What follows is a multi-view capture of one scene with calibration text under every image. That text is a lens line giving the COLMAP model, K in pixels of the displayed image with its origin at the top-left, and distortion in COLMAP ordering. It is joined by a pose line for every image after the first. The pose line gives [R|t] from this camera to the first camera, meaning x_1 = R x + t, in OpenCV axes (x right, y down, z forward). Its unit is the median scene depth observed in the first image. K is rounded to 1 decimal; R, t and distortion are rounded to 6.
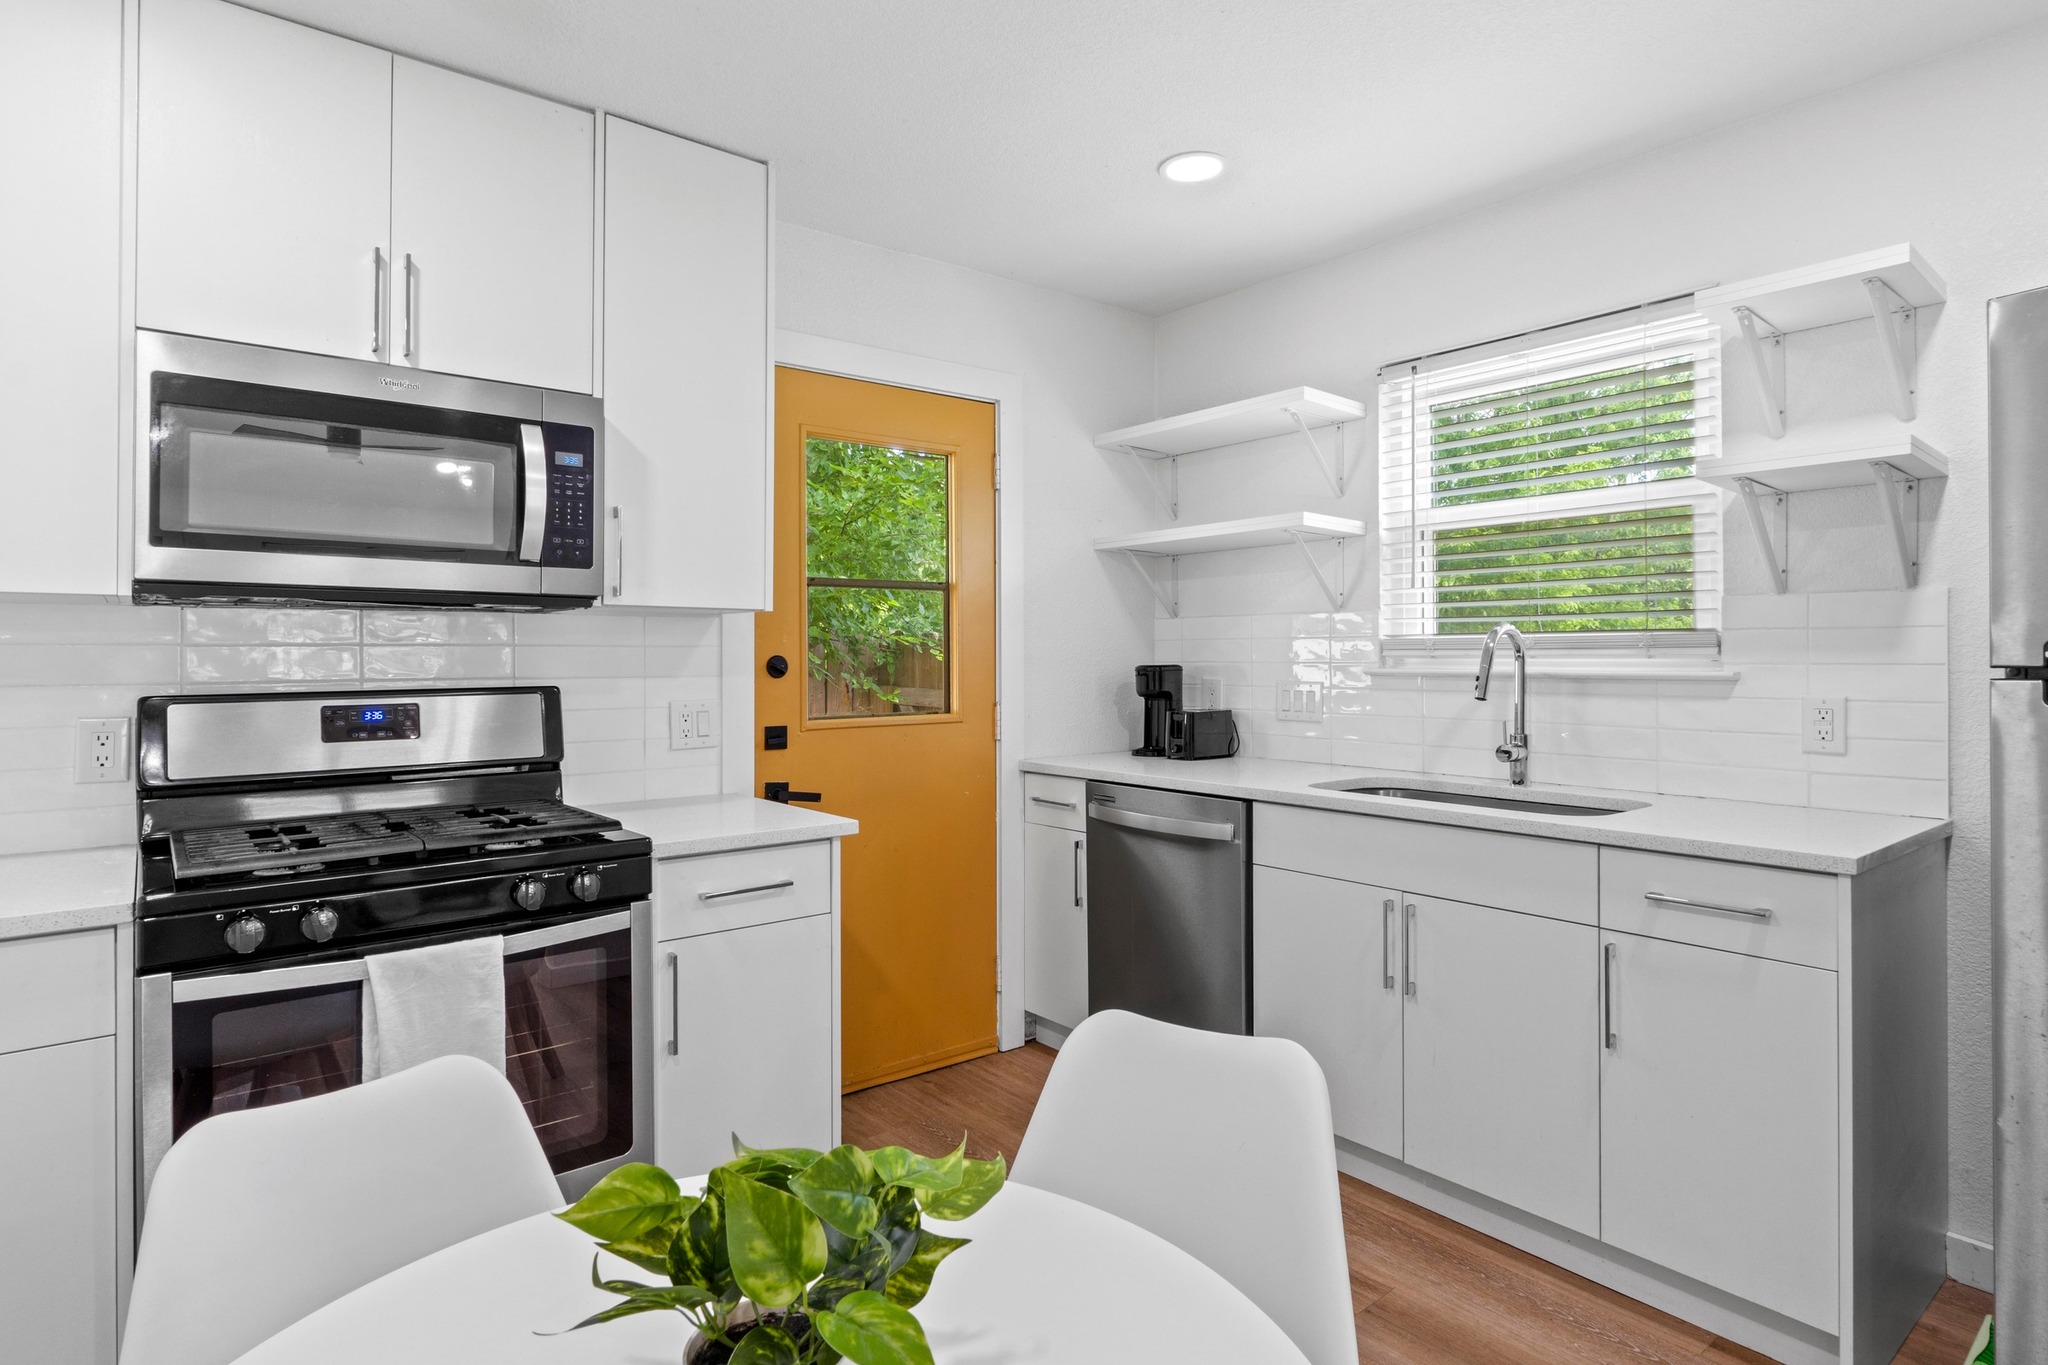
lens RADIAL K [[1073.7, 0, 1029.6], [0, 1073.7, 647.5], [0, 0, 1]] dist [-0.003067, 0.001460]
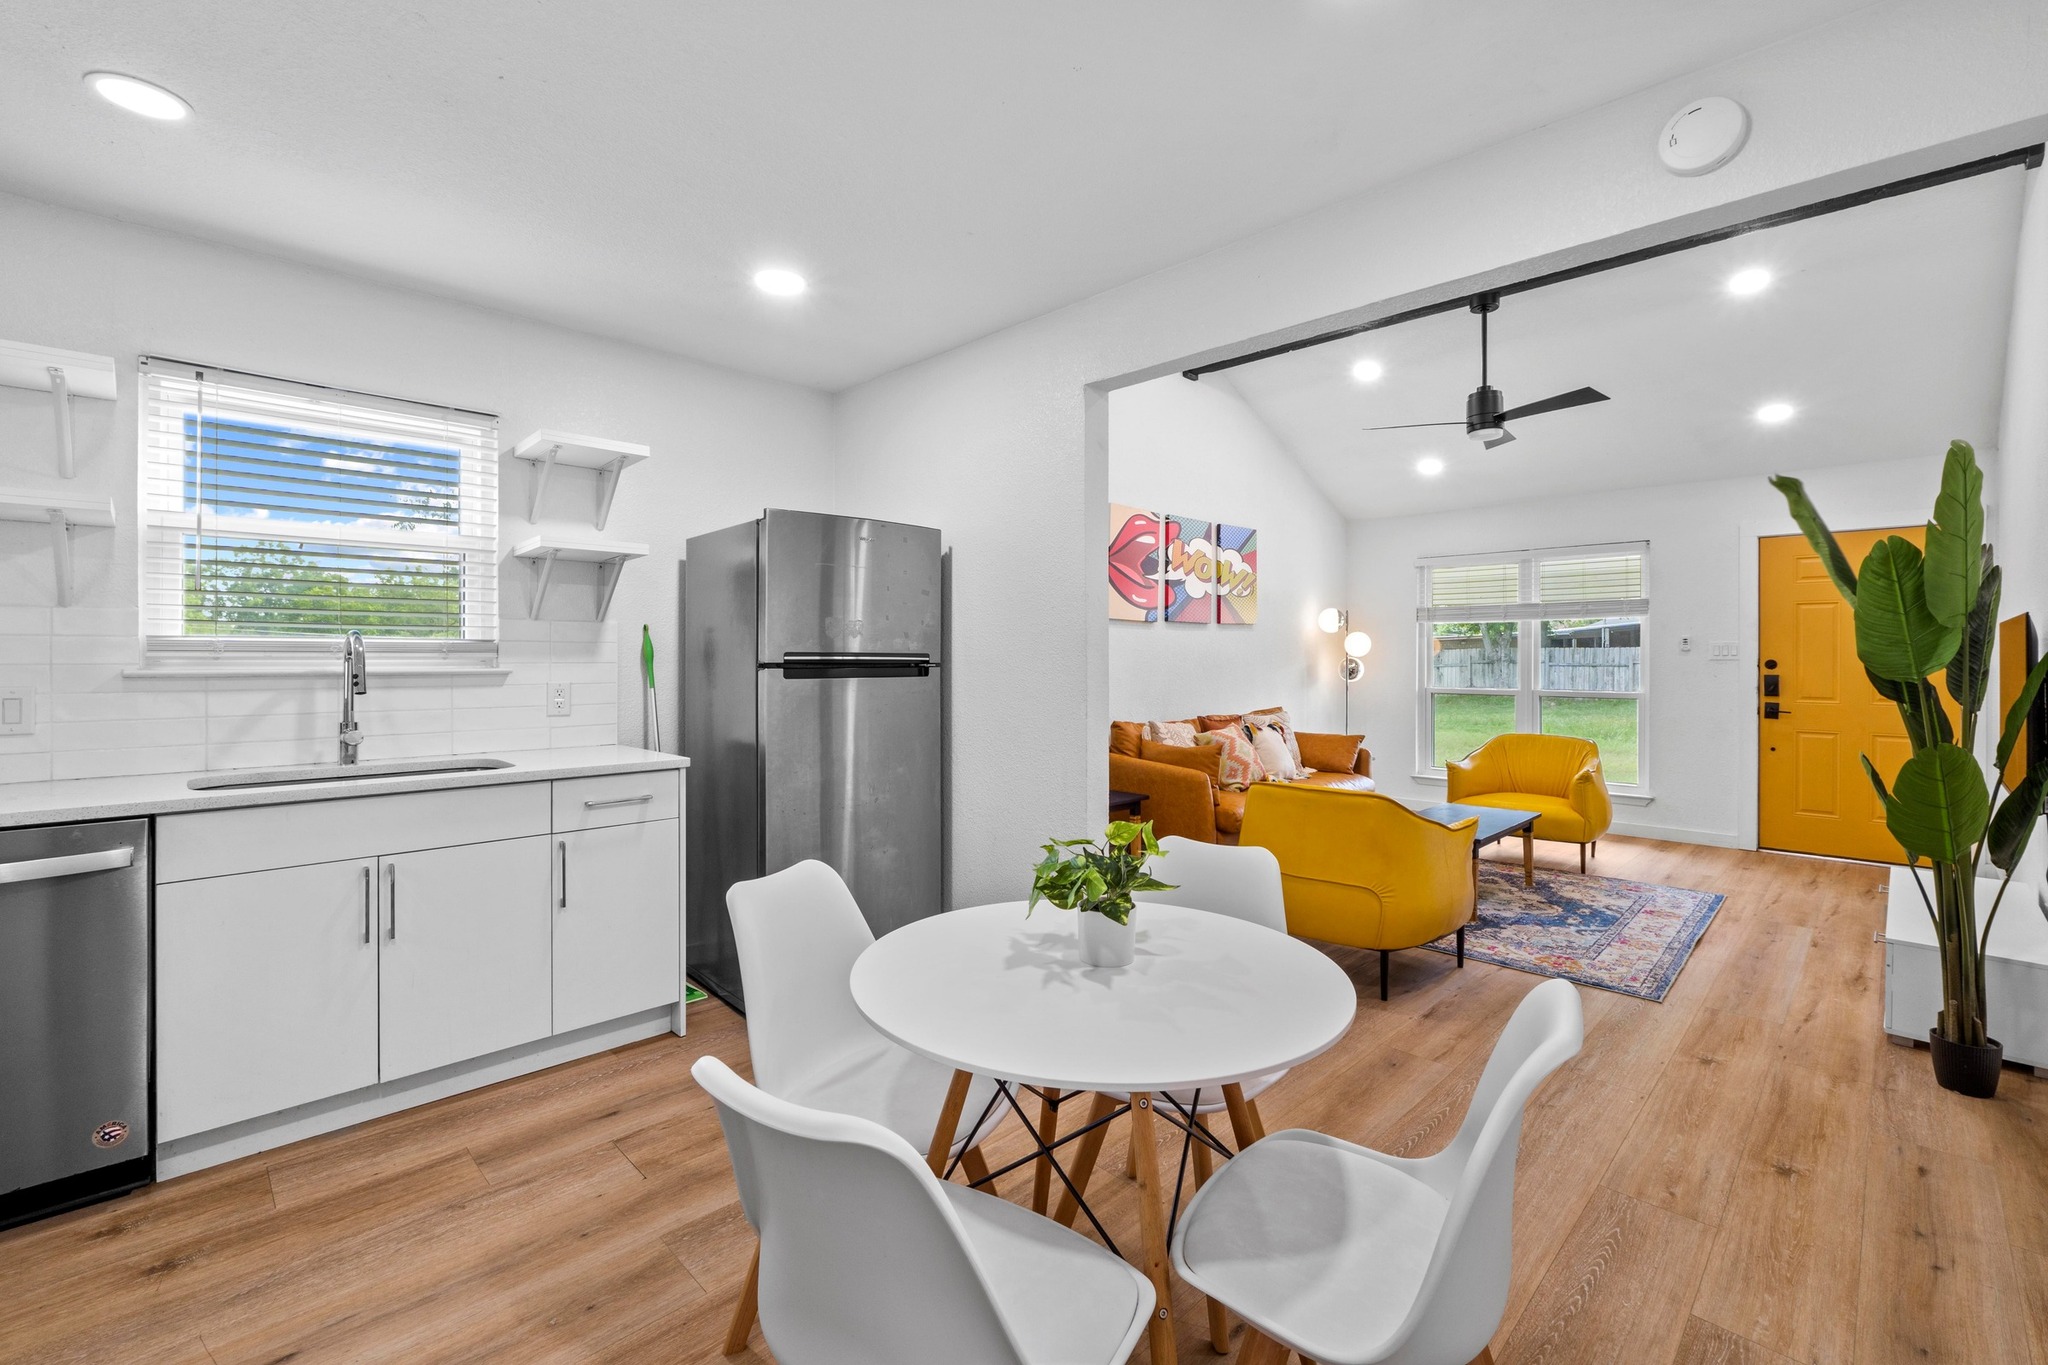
lens RADIAL K [[875.8, 0, 1020.9], [0, 875.8, 655.2], [0, 0, 1]] dist [-0.006907, 0.000286]
pose [[-0.094491, 0.004802, 0.995514, -0.672362], [-0.011395, 0.999918, -0.005905, 0.003440], [-0.995460, -0.011902, -0.094429, 0.386891]]
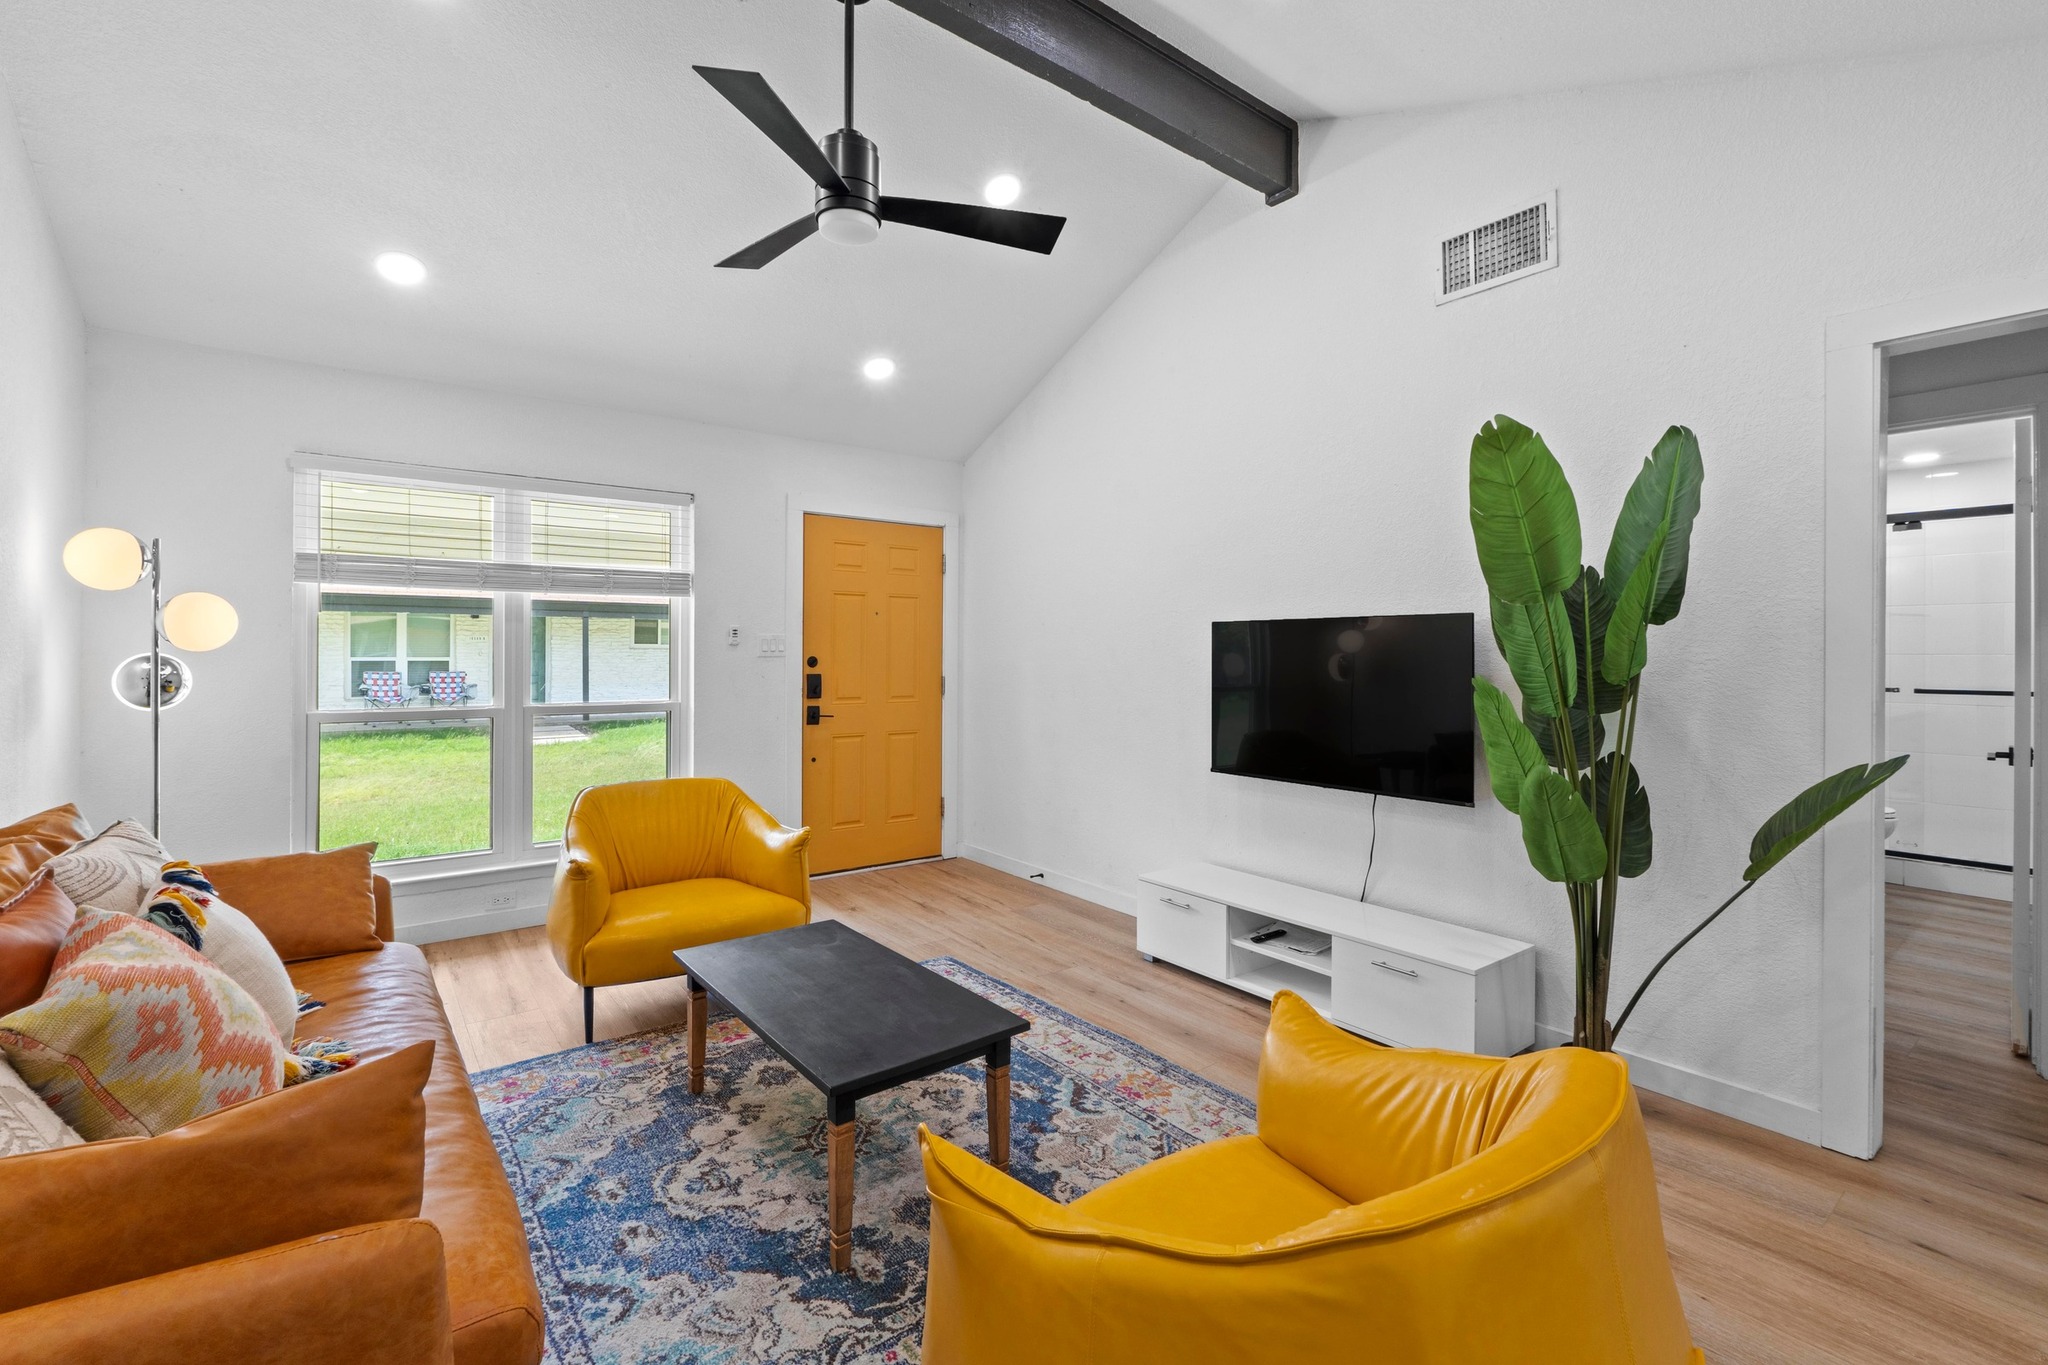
lens RADIAL K [[875.8, 0, 1015.2], [0, 875.8, 666.2], [0, 0, 1]] dist [-0.006907, 0.000286]
pose [[-0.999416, -0.001965, 0.034113, 0.914062], [-0.001900, 0.999996, 0.001932, -0.003603], [-0.034117, 0.001866, -0.999416, 0.177114]]
